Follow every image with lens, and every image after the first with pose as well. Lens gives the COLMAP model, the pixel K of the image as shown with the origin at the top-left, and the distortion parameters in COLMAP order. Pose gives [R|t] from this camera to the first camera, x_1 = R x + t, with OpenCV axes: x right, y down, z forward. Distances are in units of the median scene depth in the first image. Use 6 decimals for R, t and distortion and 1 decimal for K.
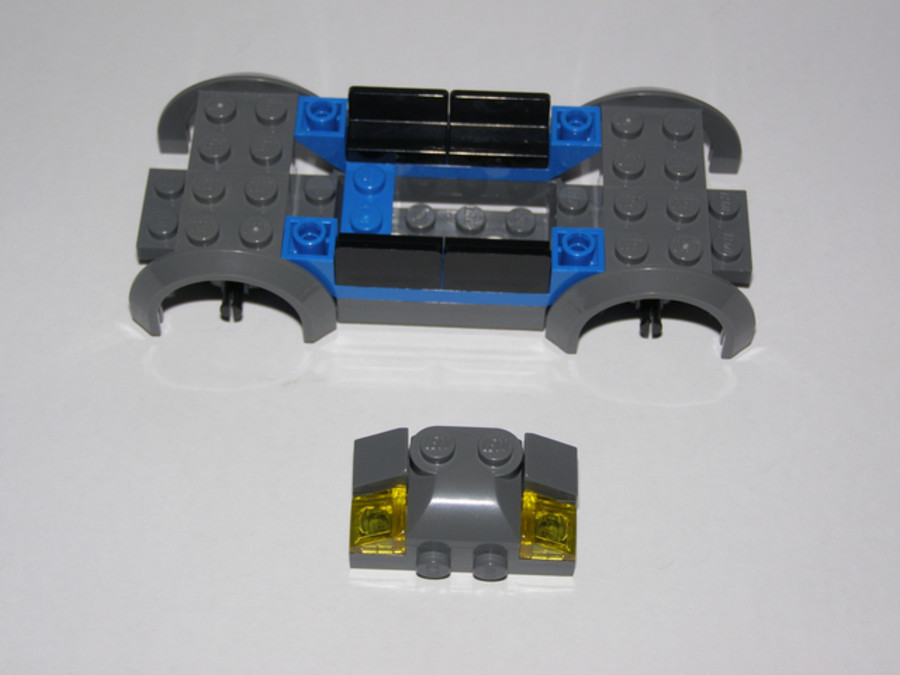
lens RADIAL K [[1737.2, 0, 445.0], [0, 1737.2, 335.3], [0, 0, 1]] dist [-0.294270, 0.000000]
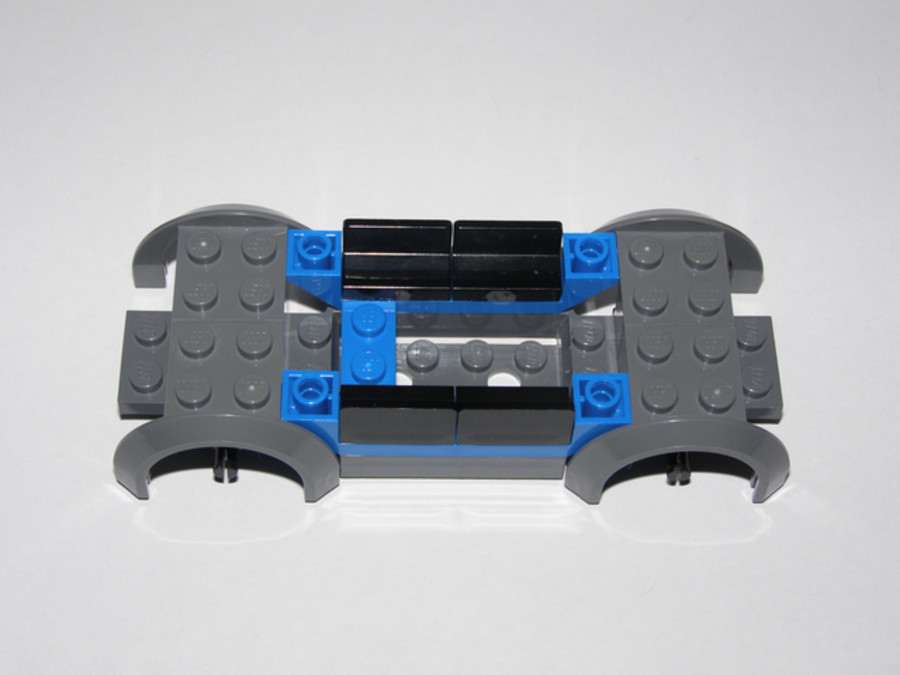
lens RADIAL K [[1737.2, 0, 451.5], [0, 1737.2, 331.5], [0, 0, 1]] dist [-0.294270, 0.000000]
pose [[0.998250, -0.030836, 0.050461, -0.046691], [0.029950, 0.999385, 0.018218, -0.100034], [-0.050992, -0.016675, 0.998560, 0.076249]]
